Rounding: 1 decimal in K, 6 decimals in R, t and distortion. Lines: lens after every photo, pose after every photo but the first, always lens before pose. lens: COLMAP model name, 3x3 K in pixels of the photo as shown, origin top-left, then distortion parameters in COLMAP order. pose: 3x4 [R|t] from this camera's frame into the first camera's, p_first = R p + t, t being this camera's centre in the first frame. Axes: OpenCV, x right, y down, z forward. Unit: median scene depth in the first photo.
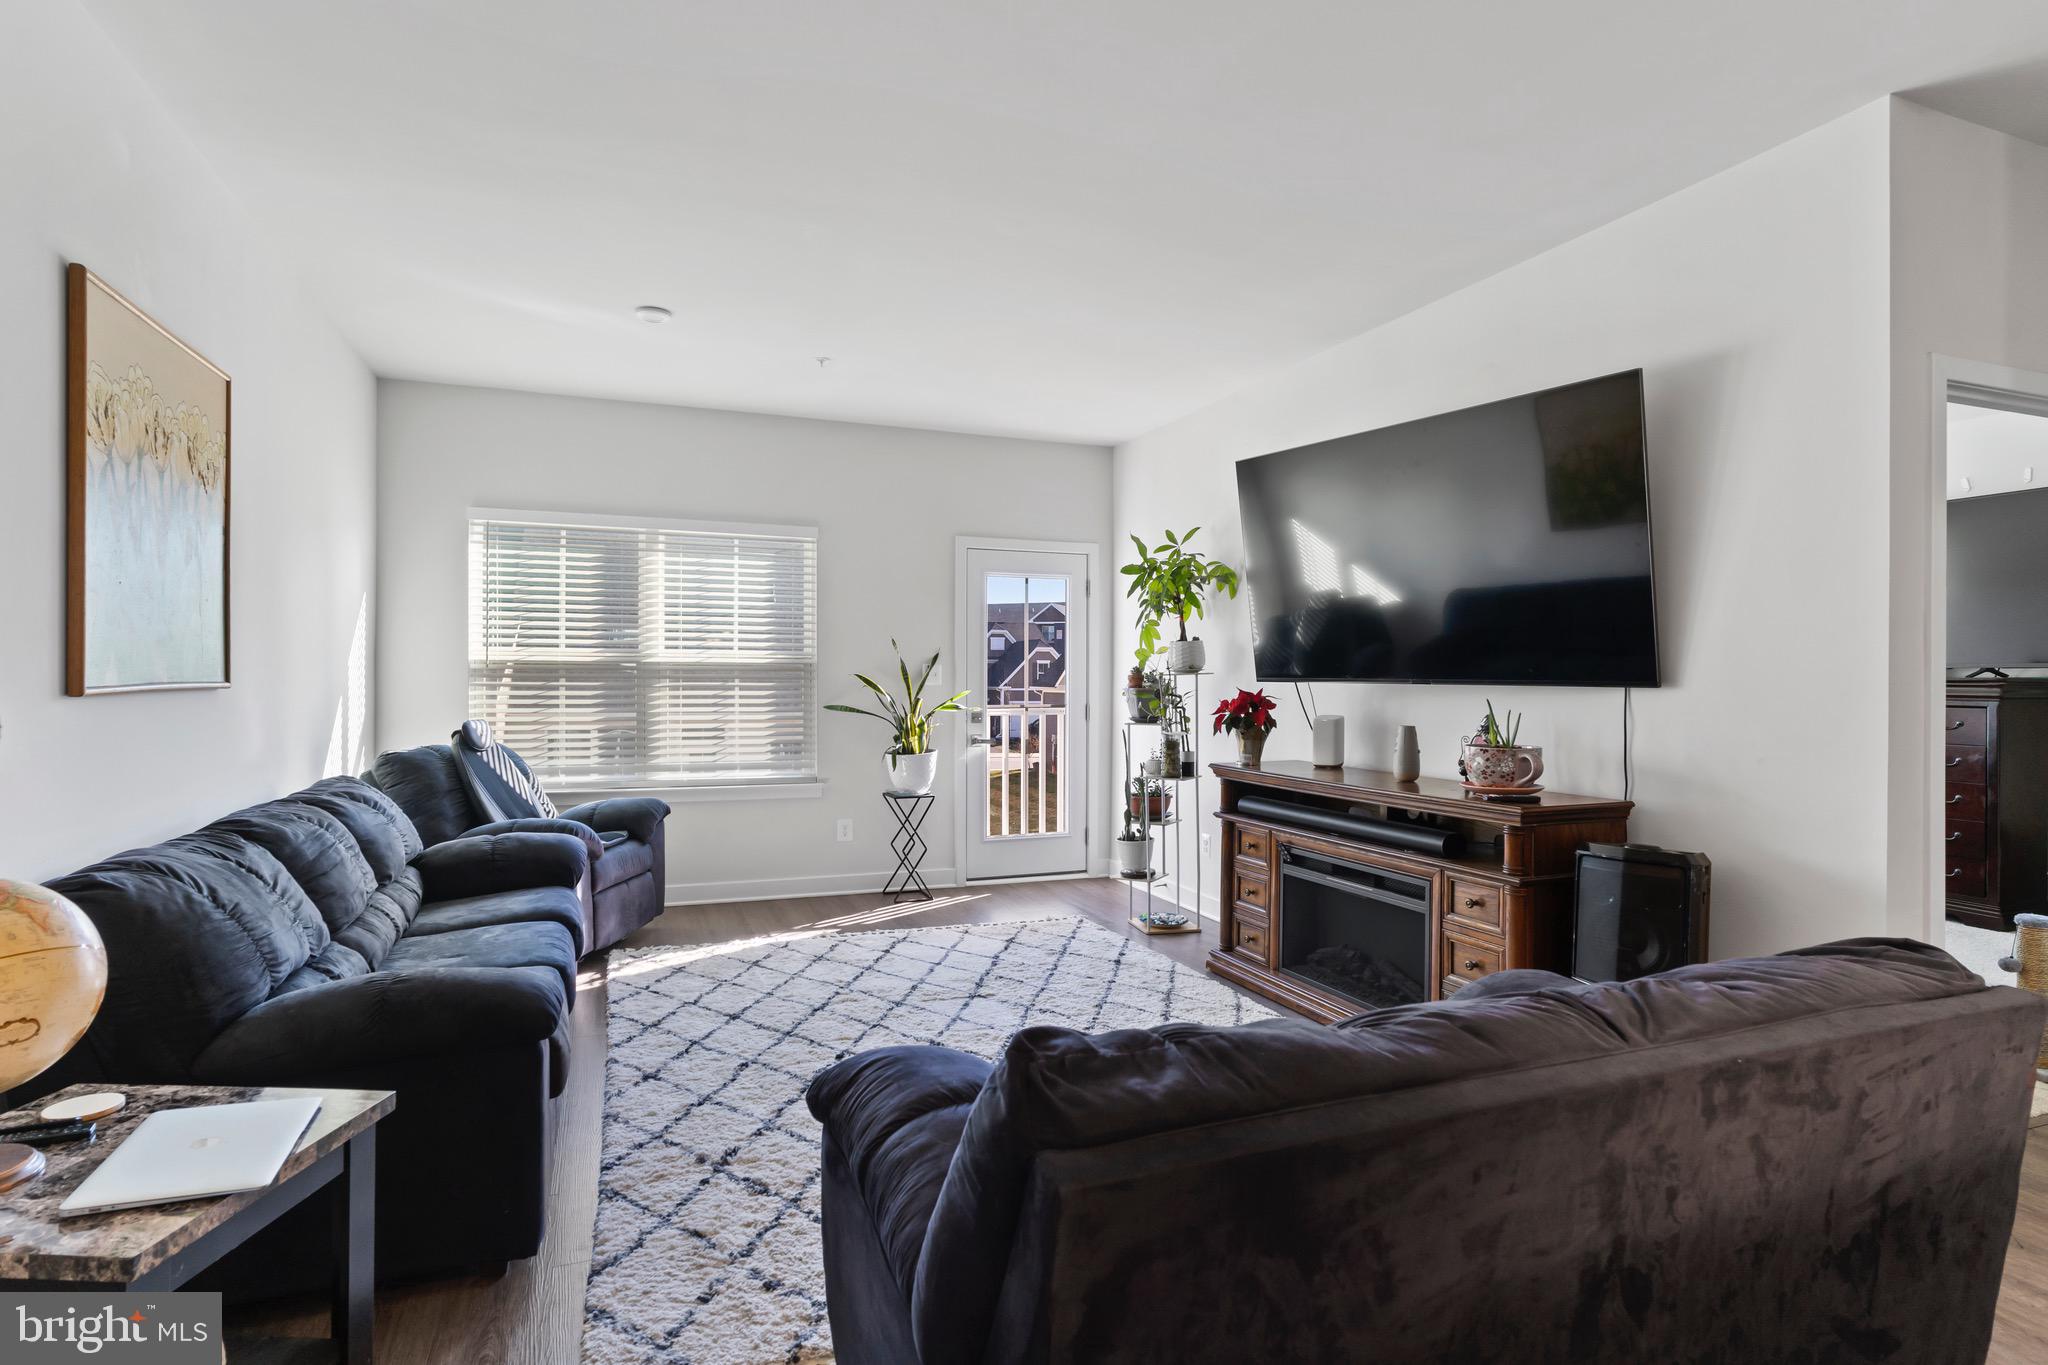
lens RADIAL K [[1041.2, 0, 1025.3], [0, 1041.2, 676.5], [0, 0, 1]] dist [0.000631, 0.000447]
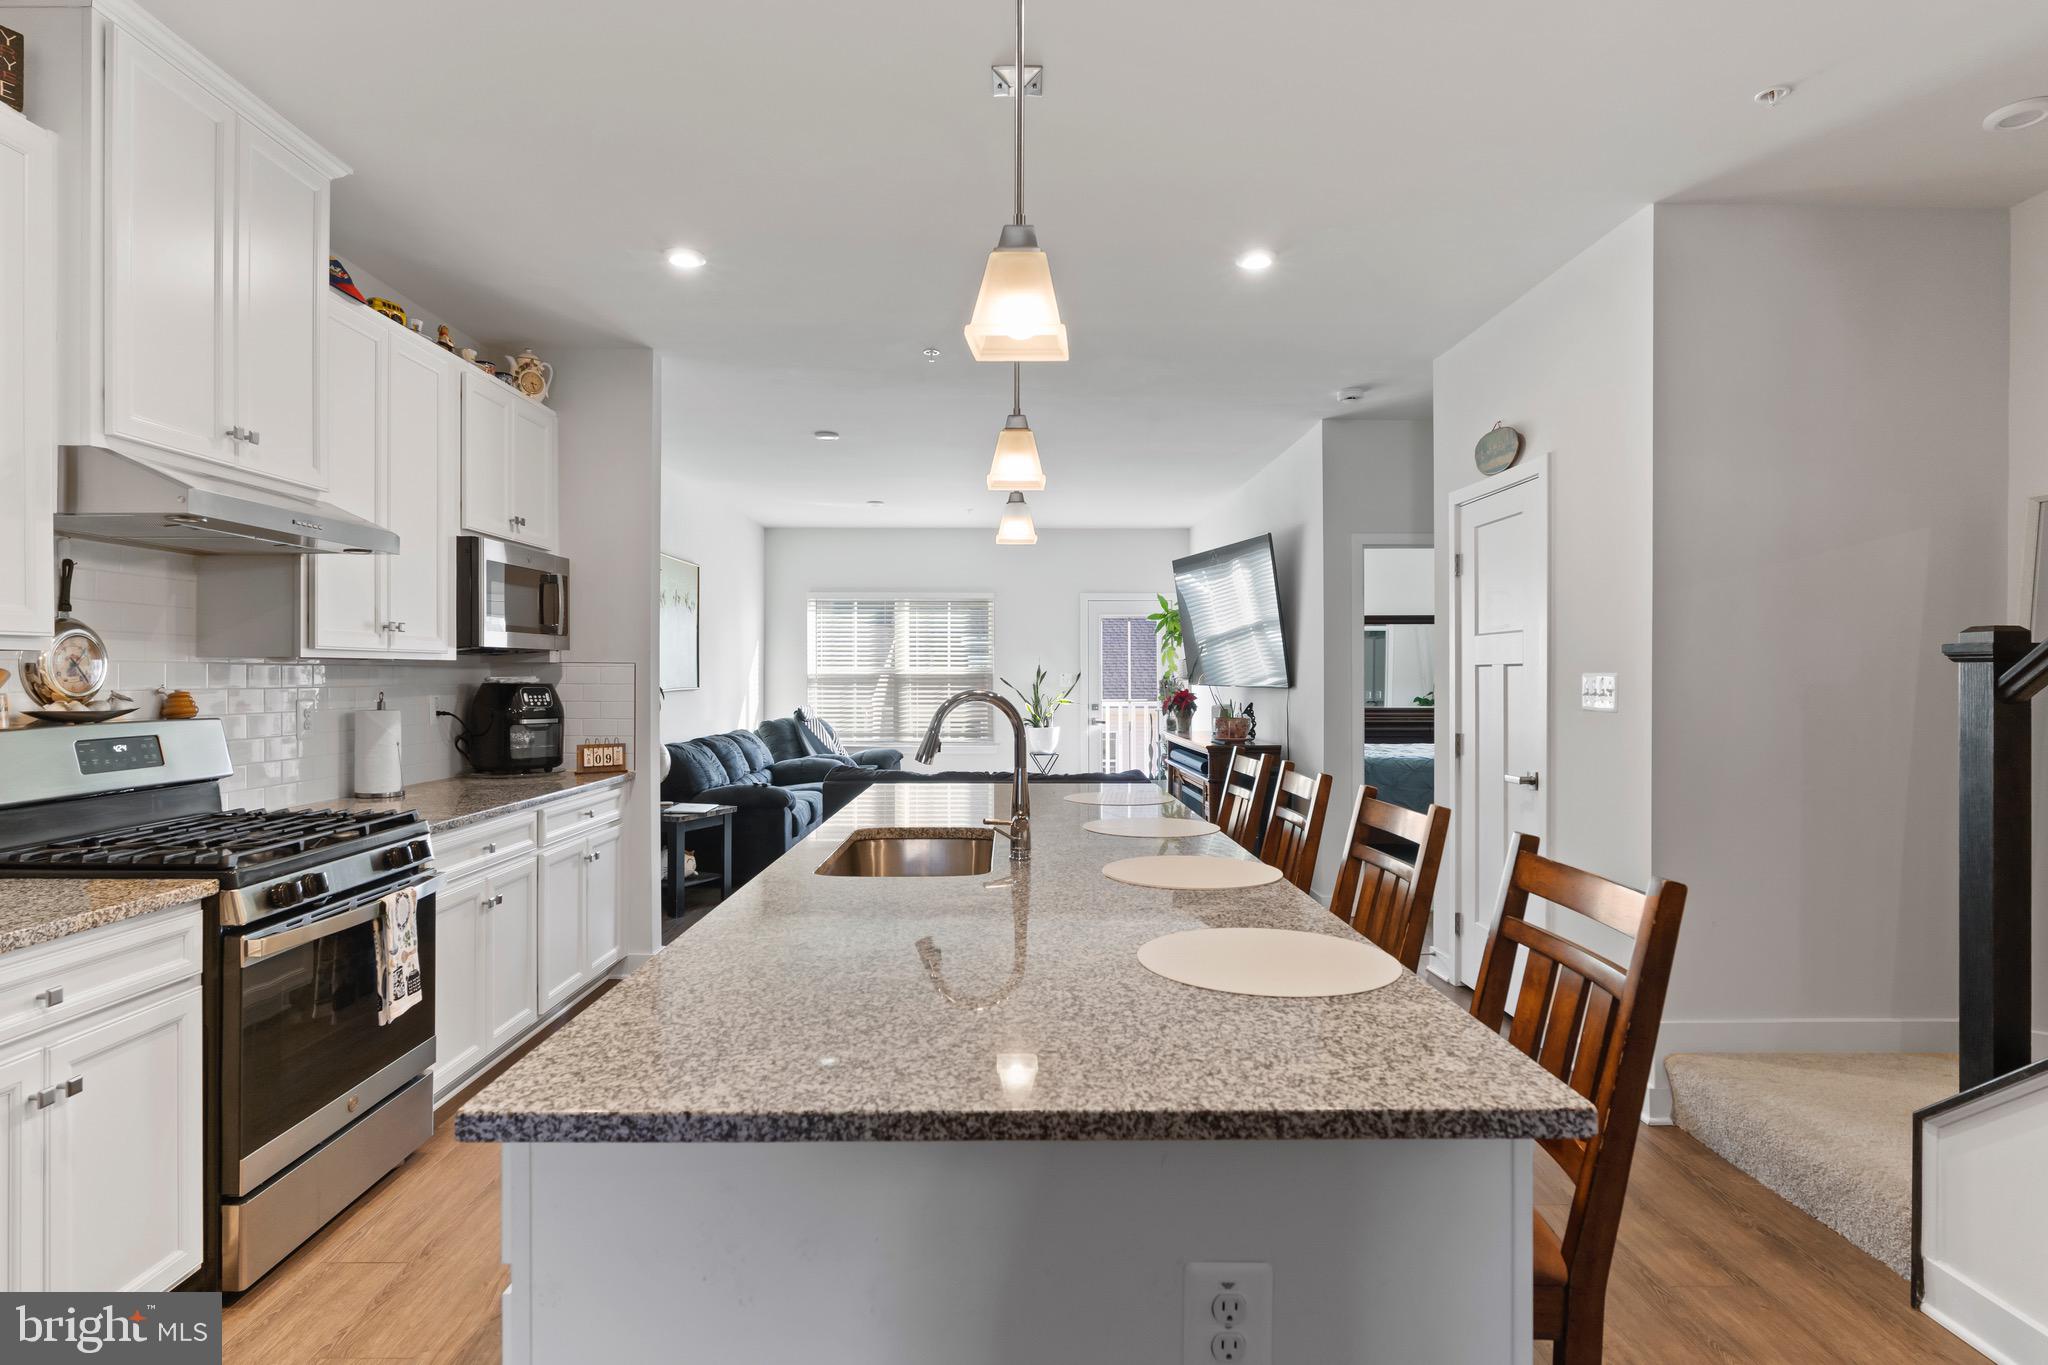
lens RADIAL K [[1041.2, 0, 1025.3], [0, 1041.2, 676.5], [0, 0, 1]] dist [0.000631, 0.000447]
pose [[0.936115, -0.005657, -0.351649, 0.580900], [0.006951, 0.999973, 0.002419, -0.016353], [0.351625, -0.004709, 0.936129, -0.731704]]
